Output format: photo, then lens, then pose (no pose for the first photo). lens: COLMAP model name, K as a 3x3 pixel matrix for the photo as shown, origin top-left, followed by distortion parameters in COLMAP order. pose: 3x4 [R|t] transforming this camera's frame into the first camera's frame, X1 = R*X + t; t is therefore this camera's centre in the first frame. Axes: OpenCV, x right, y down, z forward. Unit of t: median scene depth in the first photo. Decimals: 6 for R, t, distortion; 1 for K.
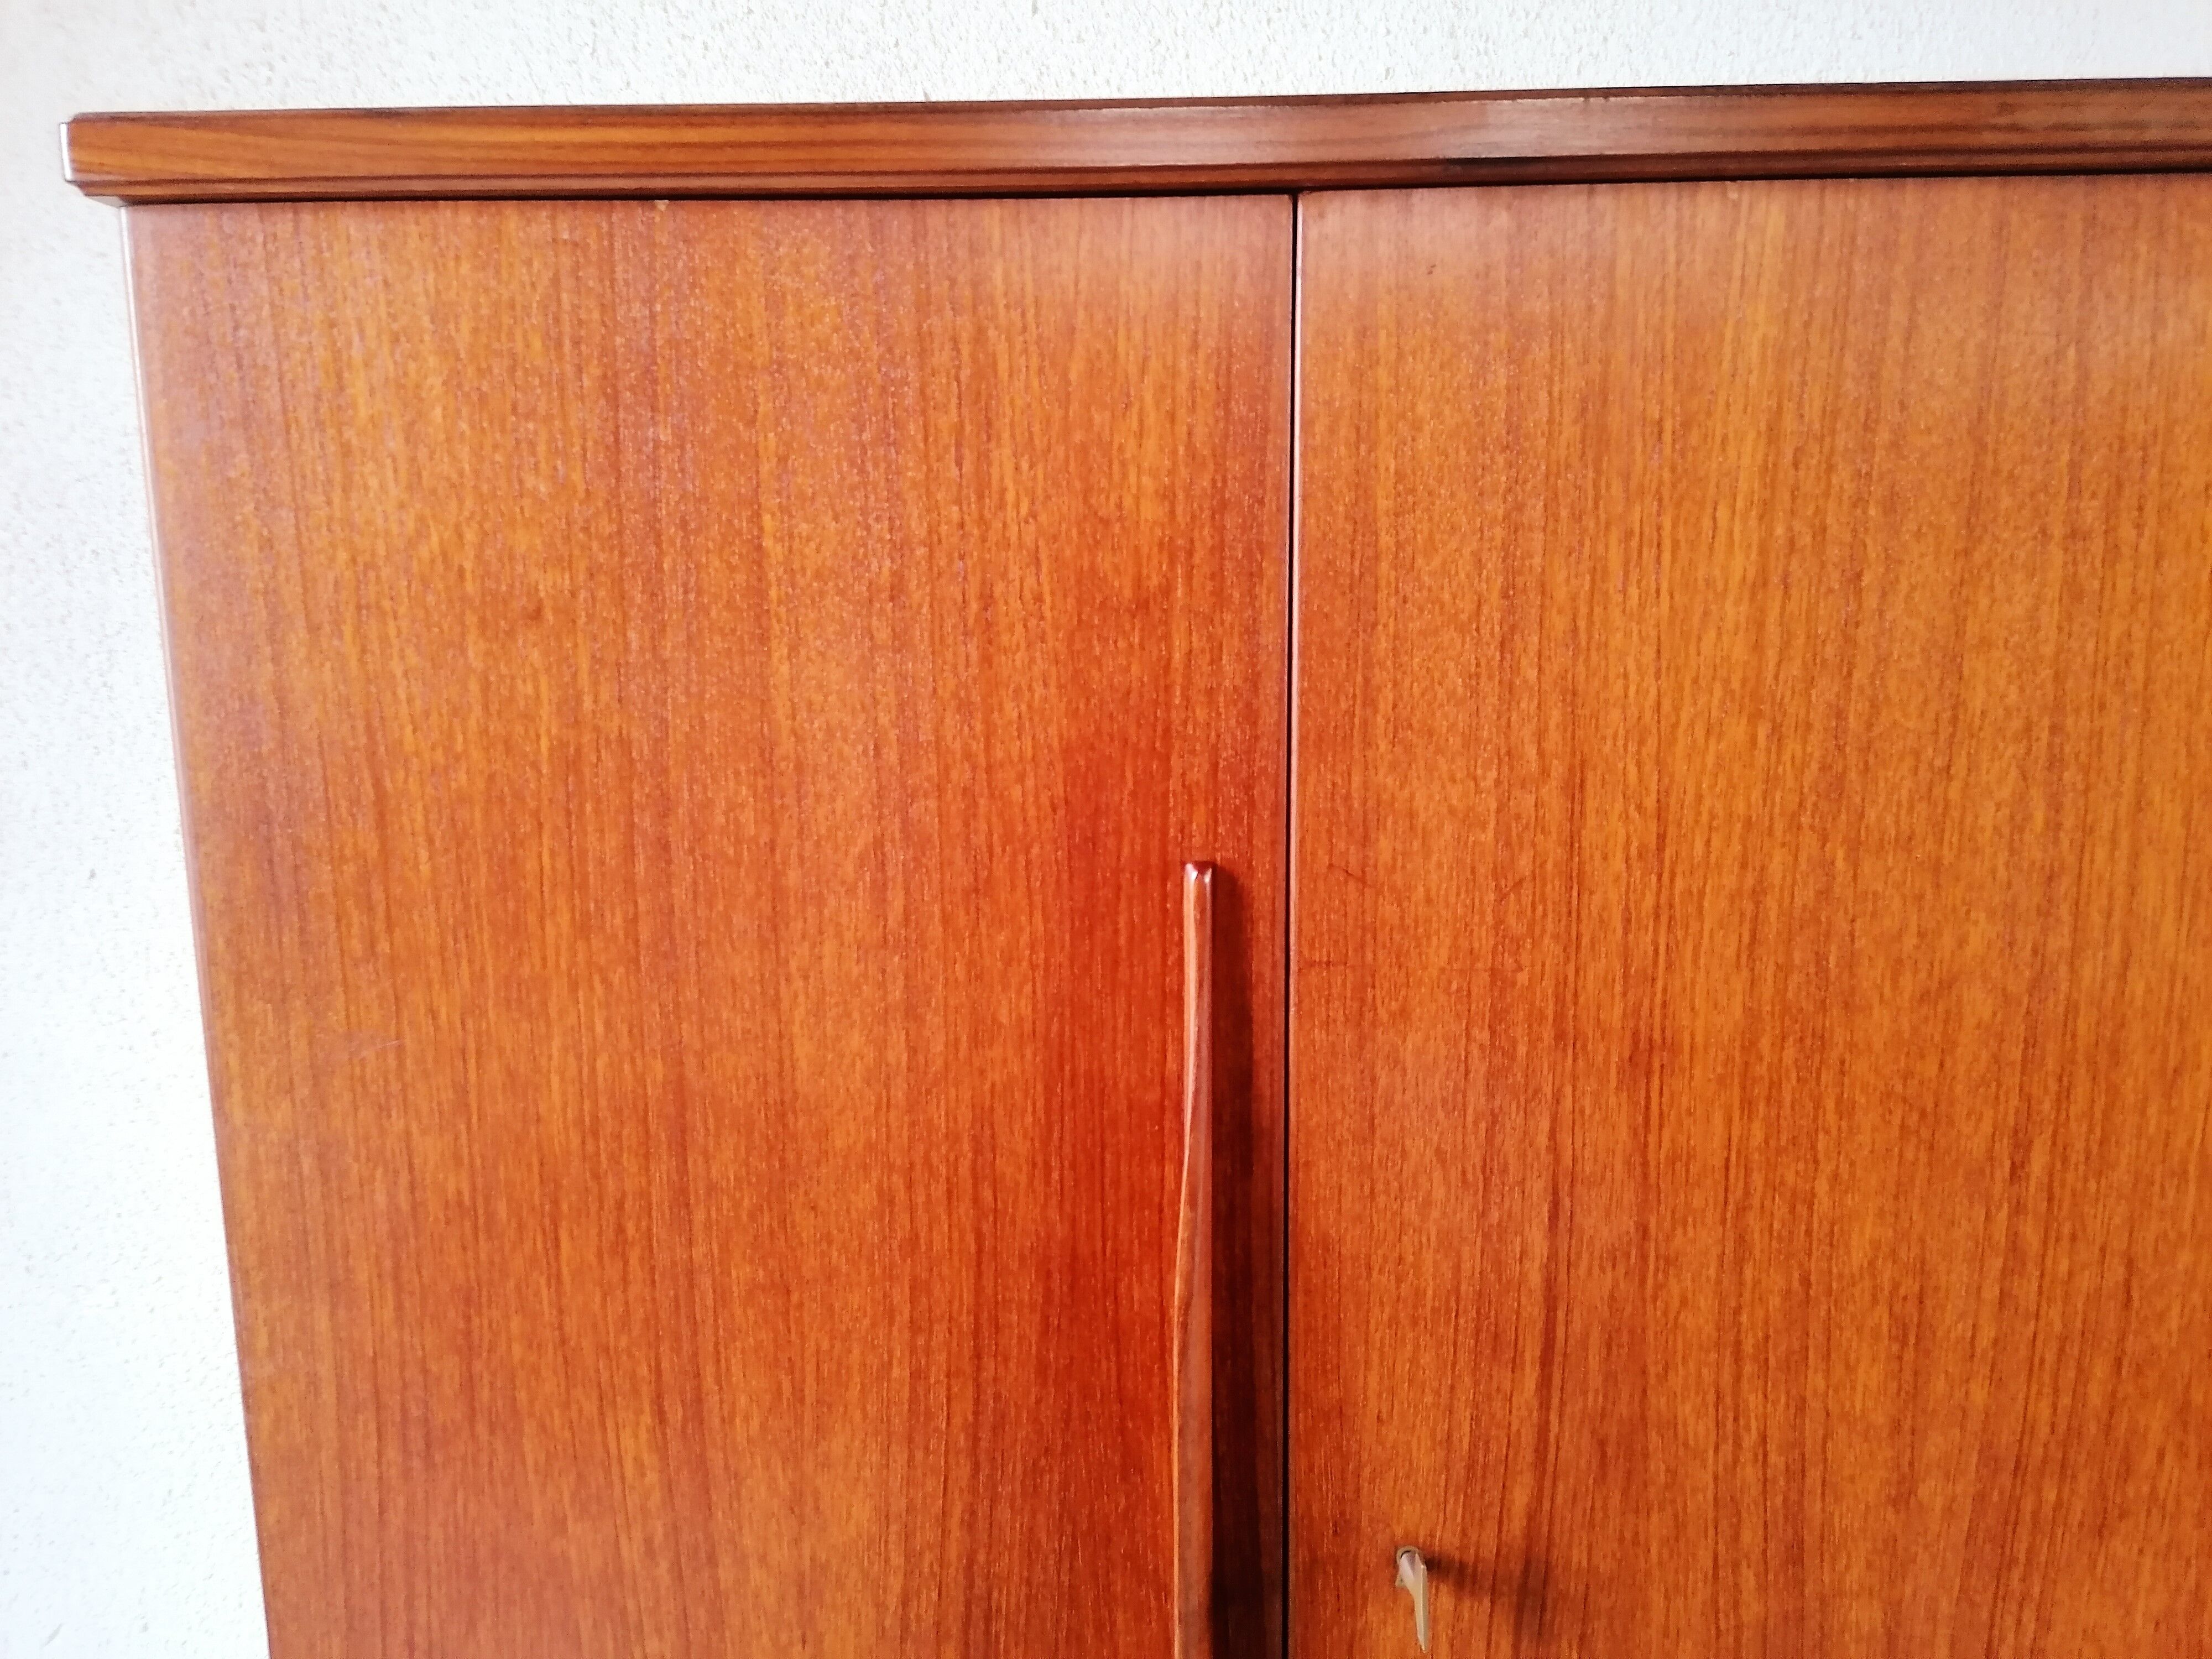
lens RADIAL K [[1711.0, 0, 1090.5], [0, 1711.0, 811.9], [0, 0, 1]] dist [0.062543, -0.095269]
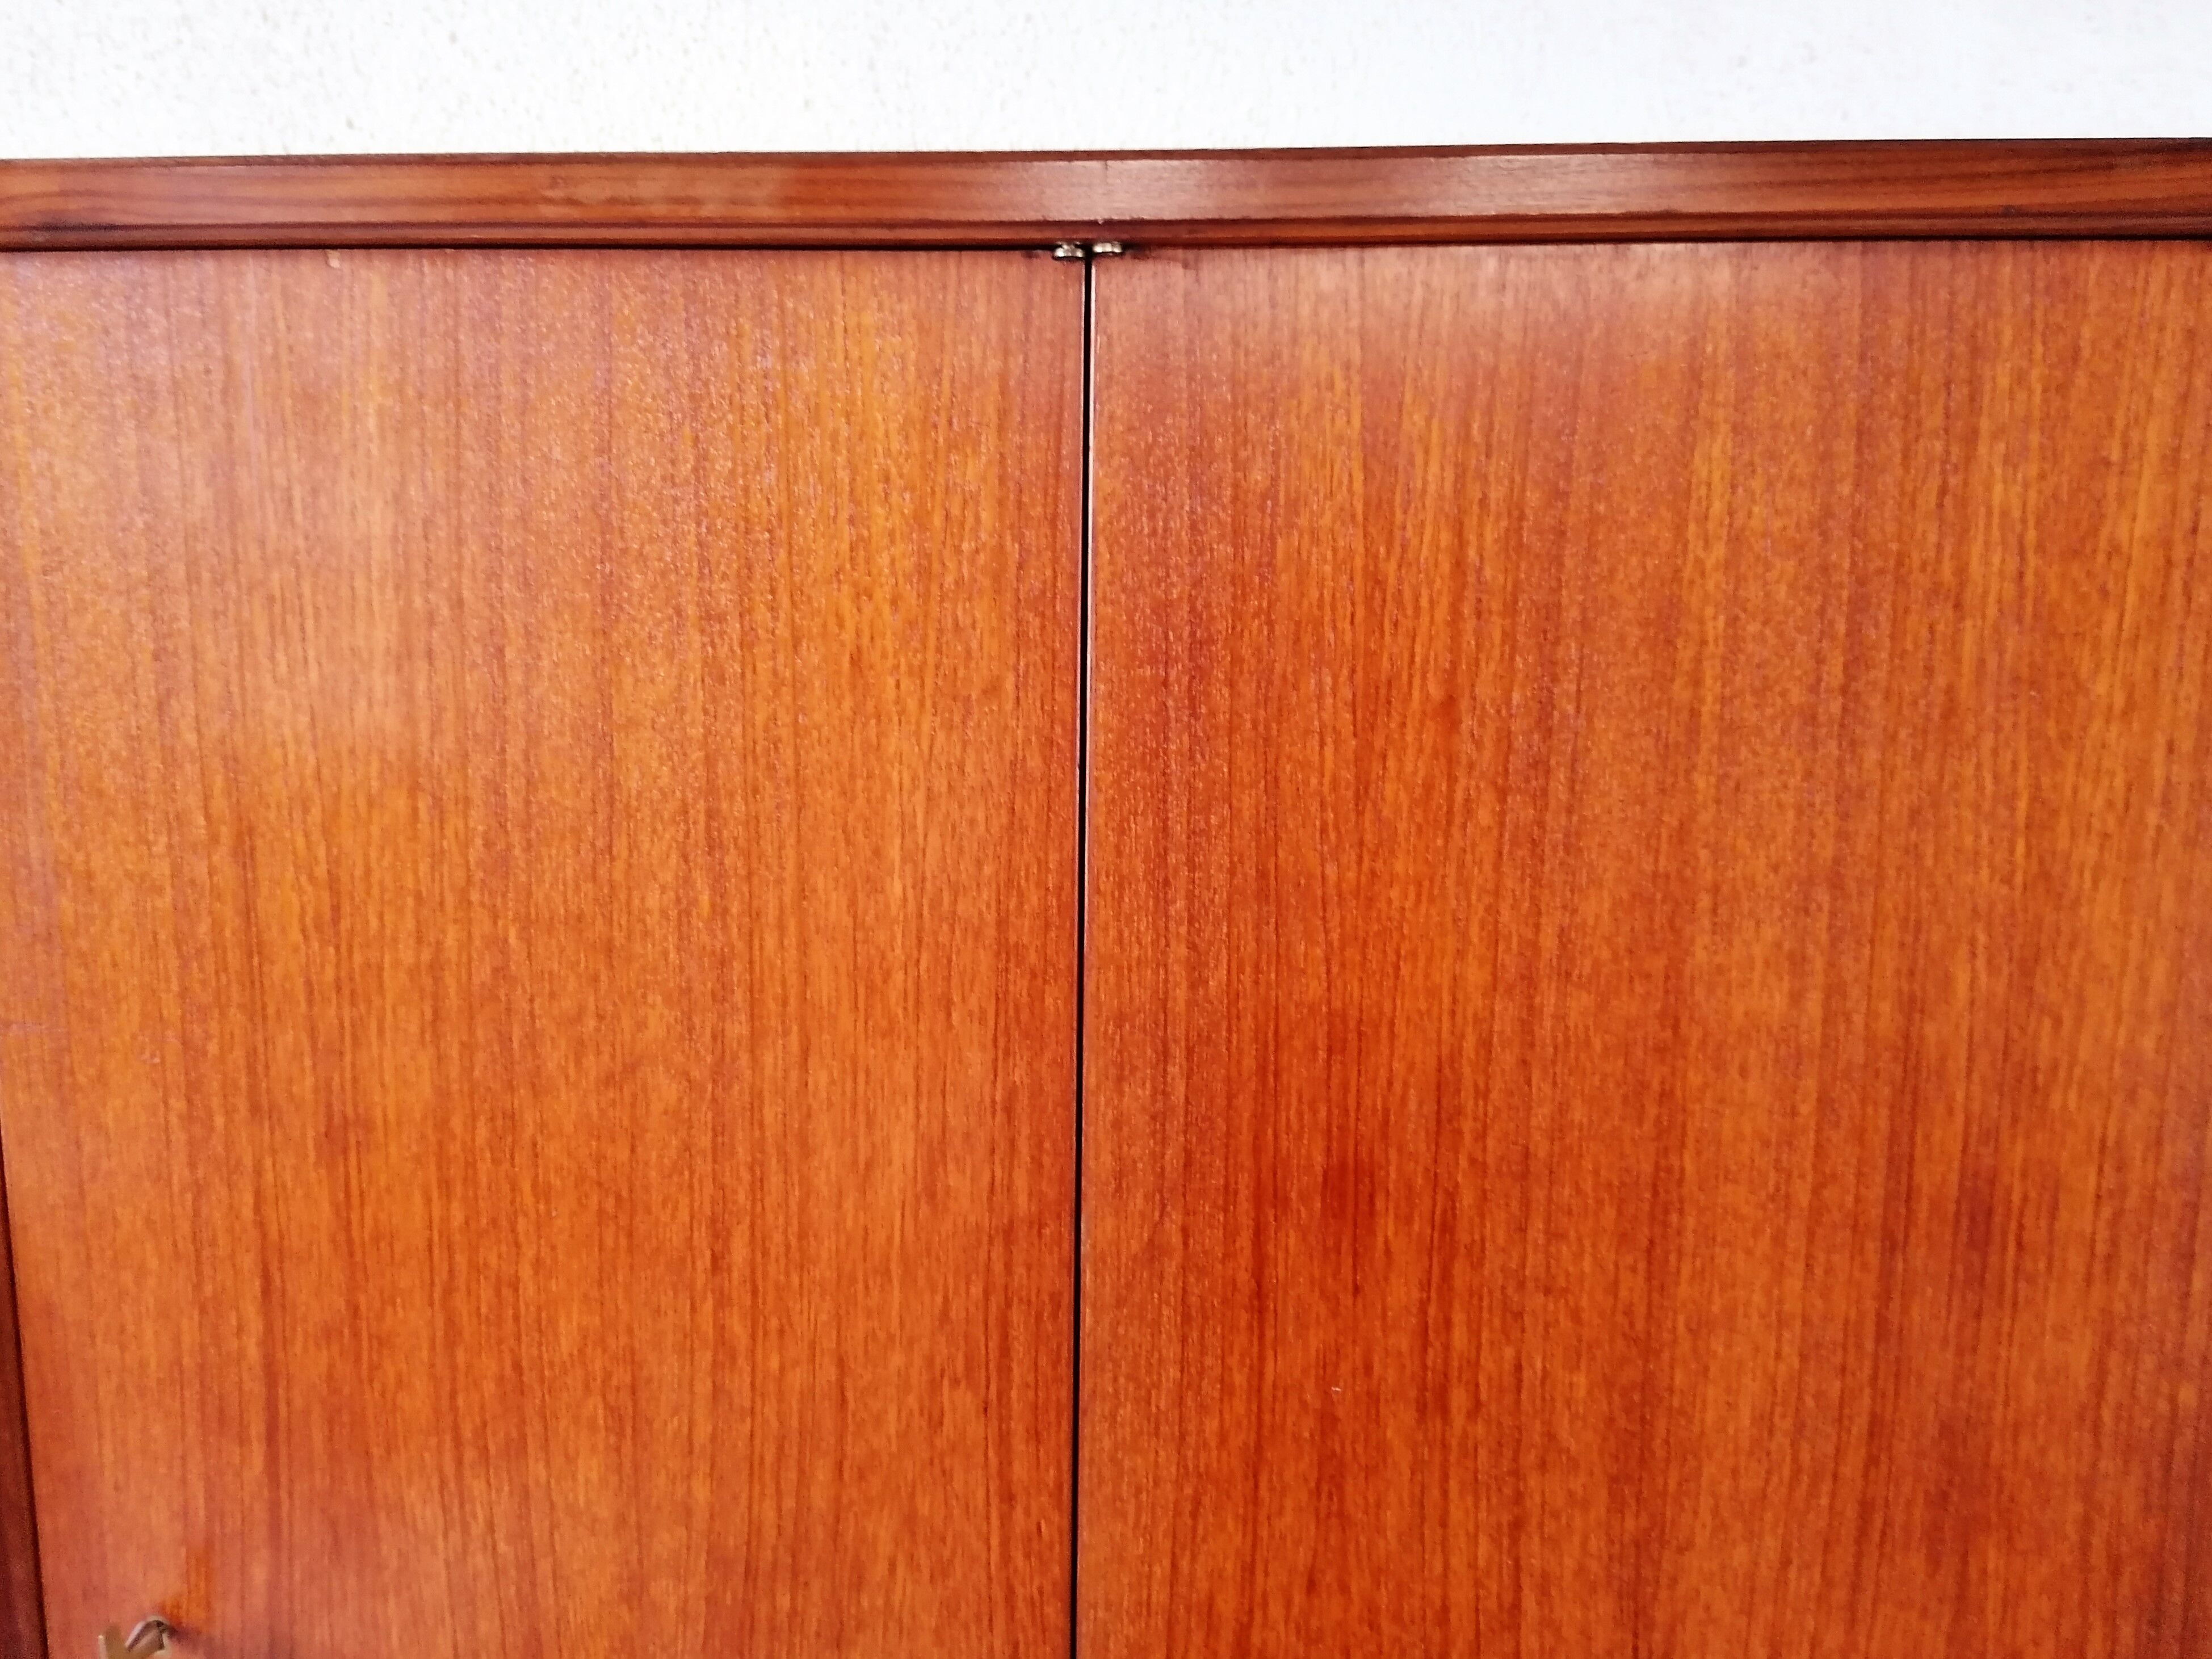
lens RADIAL K [[1711.0, 0, 1131.5], [0, 1711.0, 822.7], [0, 0, 1]] dist [0.062543, -0.095269]
pose [[0.998724, 0.033358, -0.037905, 0.811375], [-0.034041, 0.999267, -0.017501, -0.032174], [0.037293, 0.018769, 0.999128, 0.030892]]
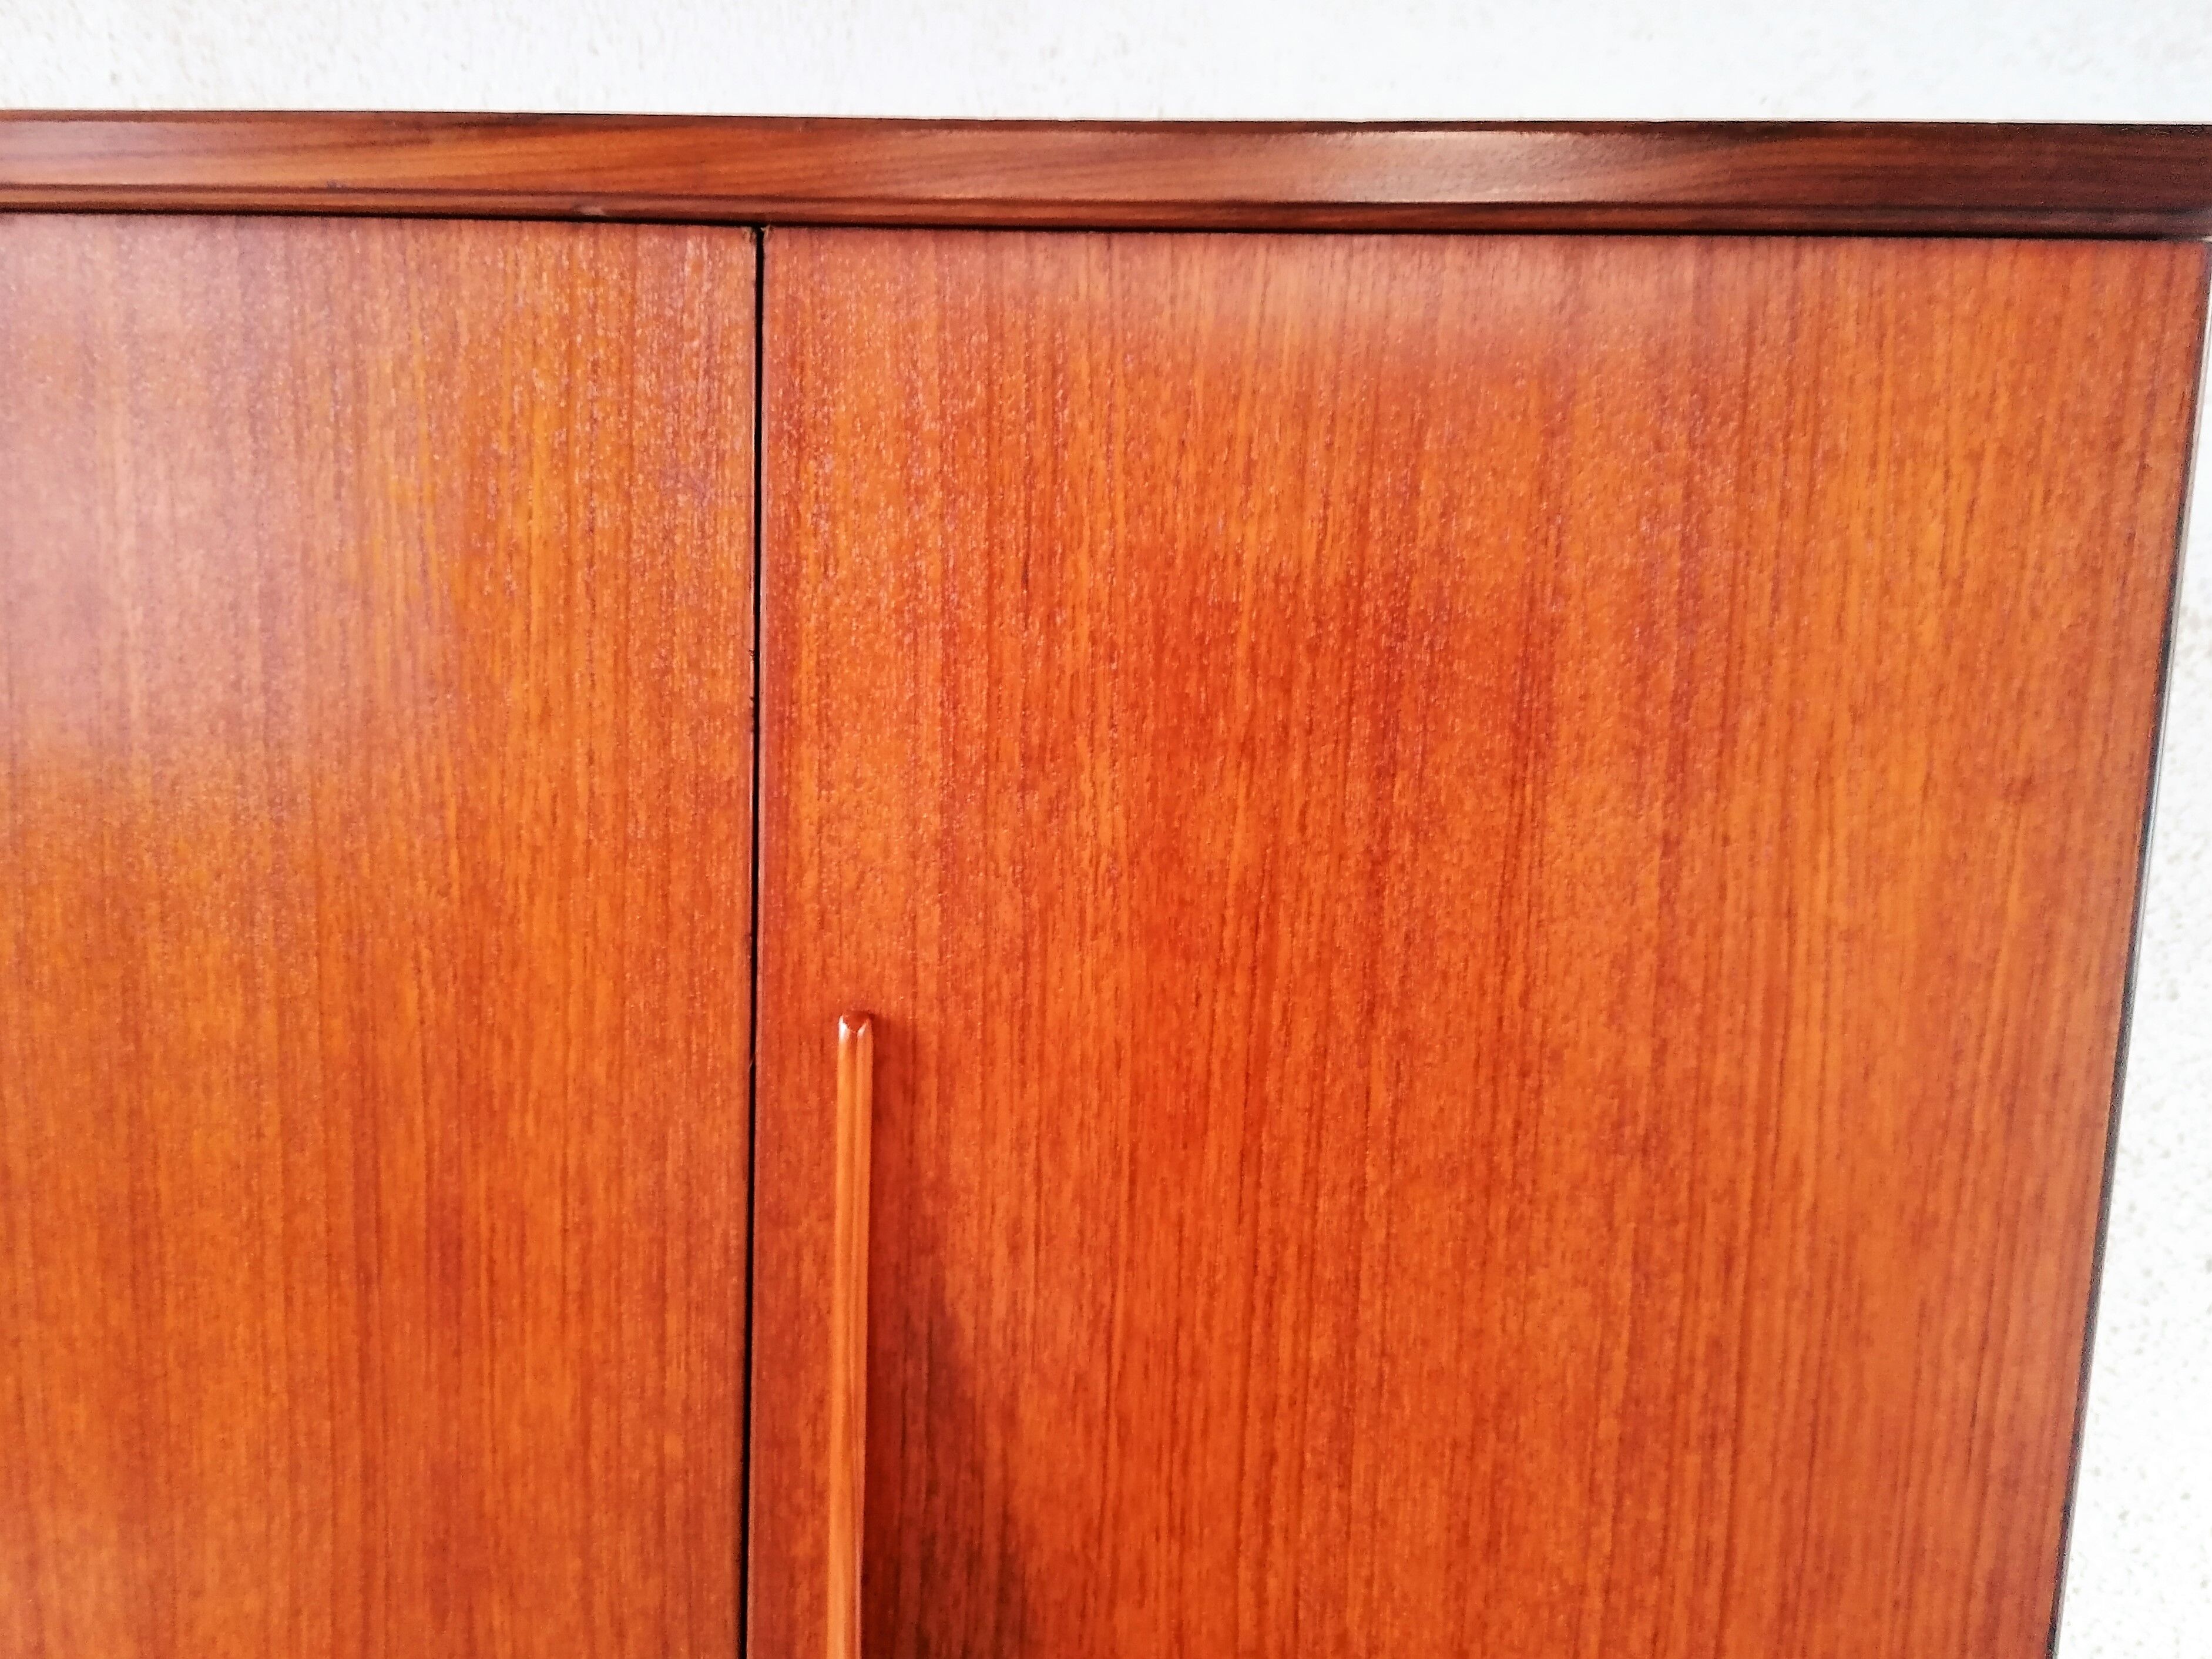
lens RADIAL K [[1711.3, 0, 967.1], [0, 1711.3, 785.3], [0, 0, 1]] dist [0.062543, -0.095269]
pose [[0.997243, 0.057470, -0.046943, 1.176797], [-0.059037, 0.997719, -0.032721, -0.053581], [0.044955, 0.035402, 0.998362, 0.070624]]
